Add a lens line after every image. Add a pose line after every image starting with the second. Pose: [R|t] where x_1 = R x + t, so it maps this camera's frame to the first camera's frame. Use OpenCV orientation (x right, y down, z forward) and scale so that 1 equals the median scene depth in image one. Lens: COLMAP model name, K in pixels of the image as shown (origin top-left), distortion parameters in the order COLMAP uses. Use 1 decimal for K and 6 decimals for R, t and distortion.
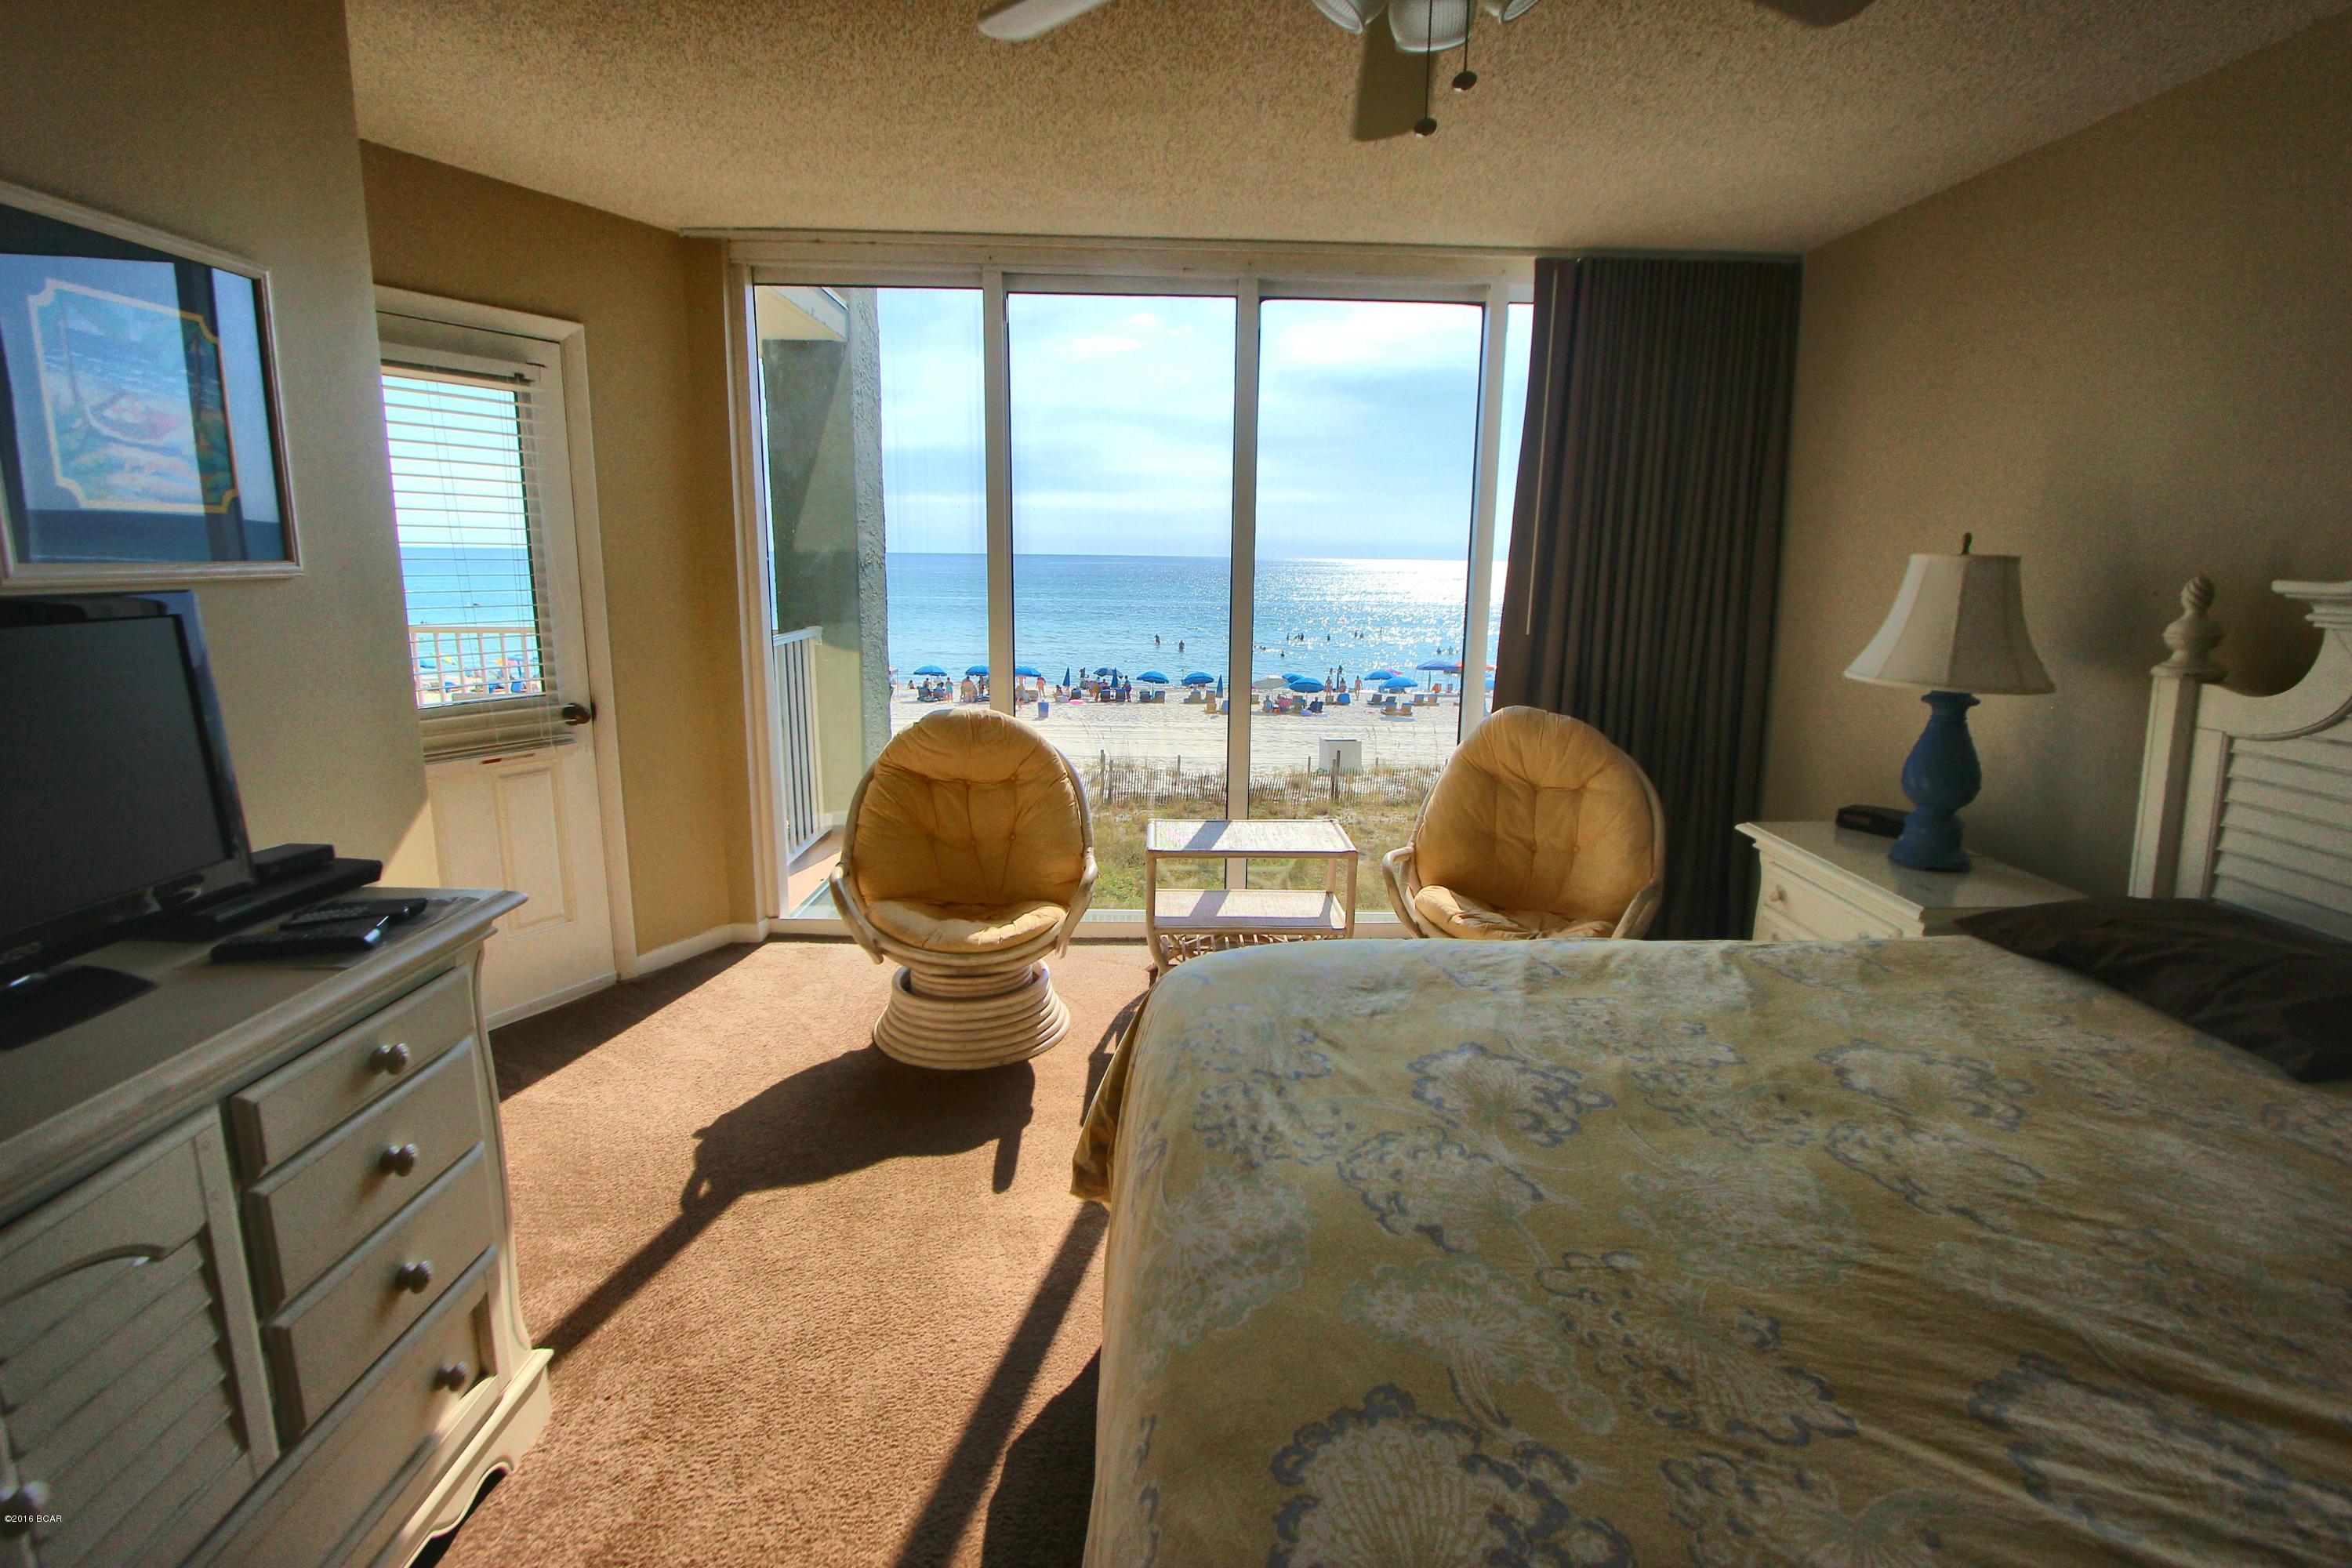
lens RADIAL K [[1081.4, 0, 1179.7], [0, 1081.4, 767.5], [0, 0, 1]] dist [-0.024577, 0.003892]
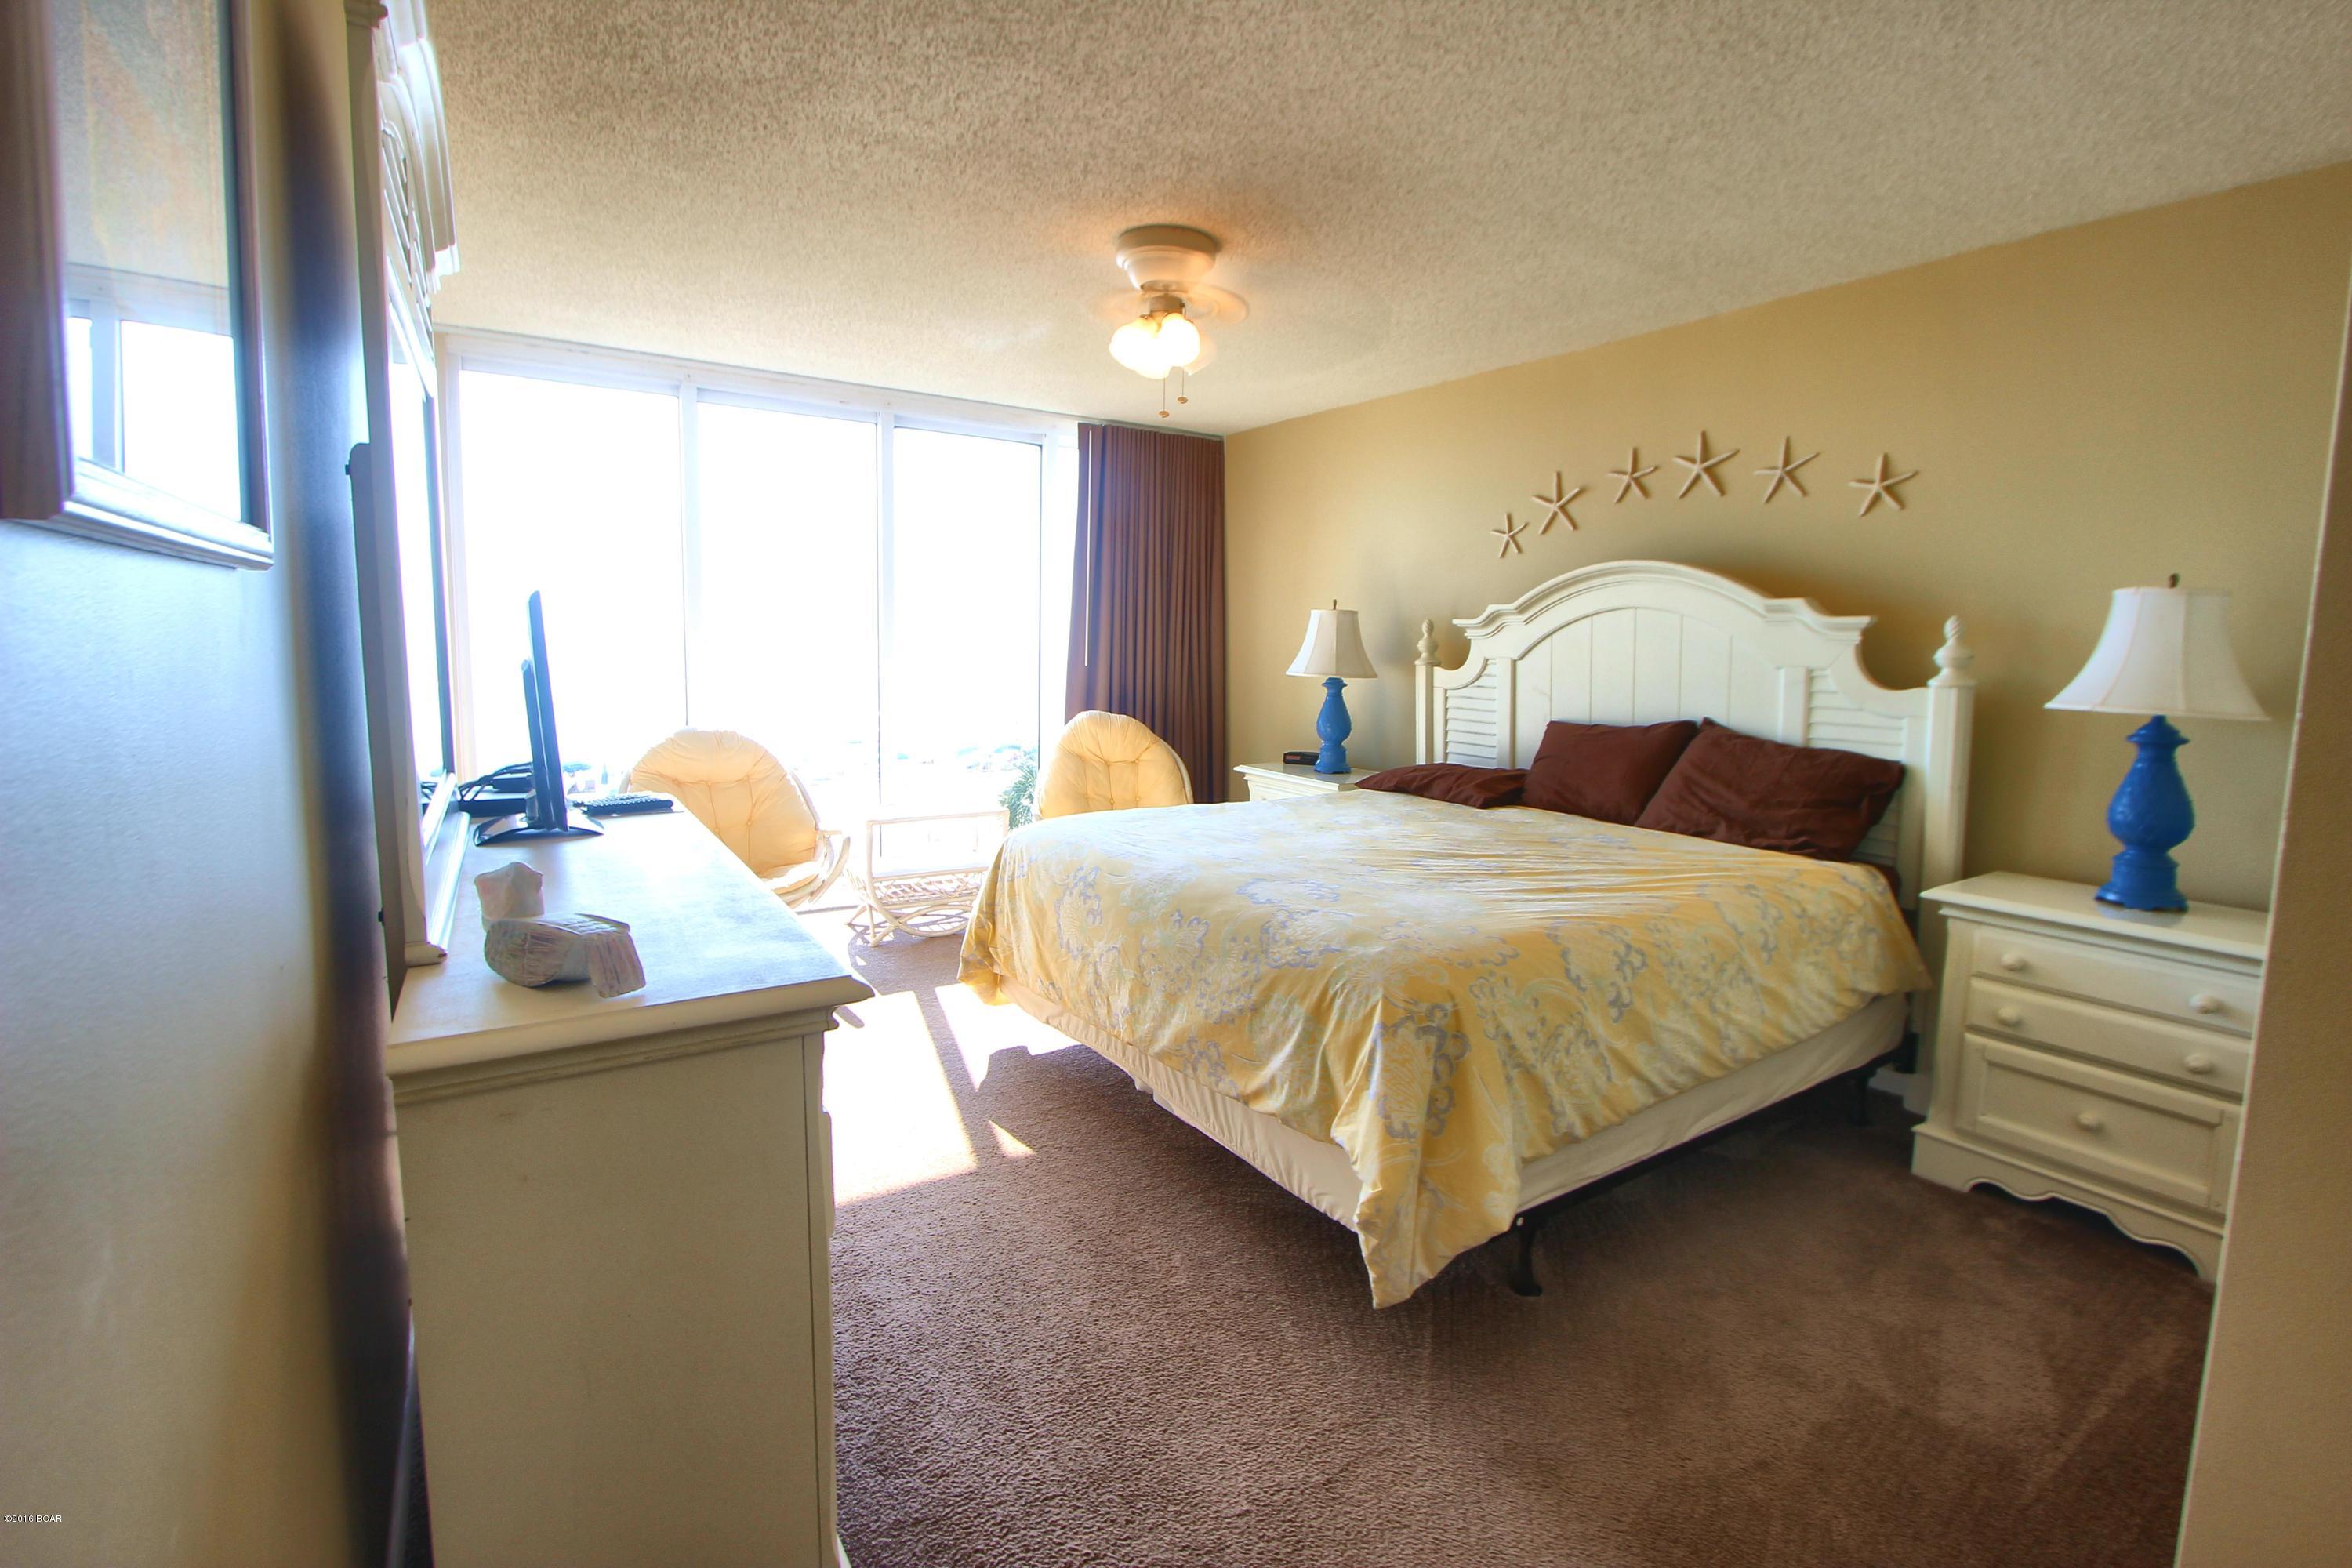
lens RADIAL K [[1081.4, 0, 1175.5], [0, 1081.4, 774.3], [0, 0, 1]] dist [-0.024577, 0.003892]
pose [[0.854249, -0.060032, 0.516387, -0.552210], [0.092837, 0.994959, -0.037910, 0.147467], [-0.511508, 0.080324, 0.855516, -0.520818]]
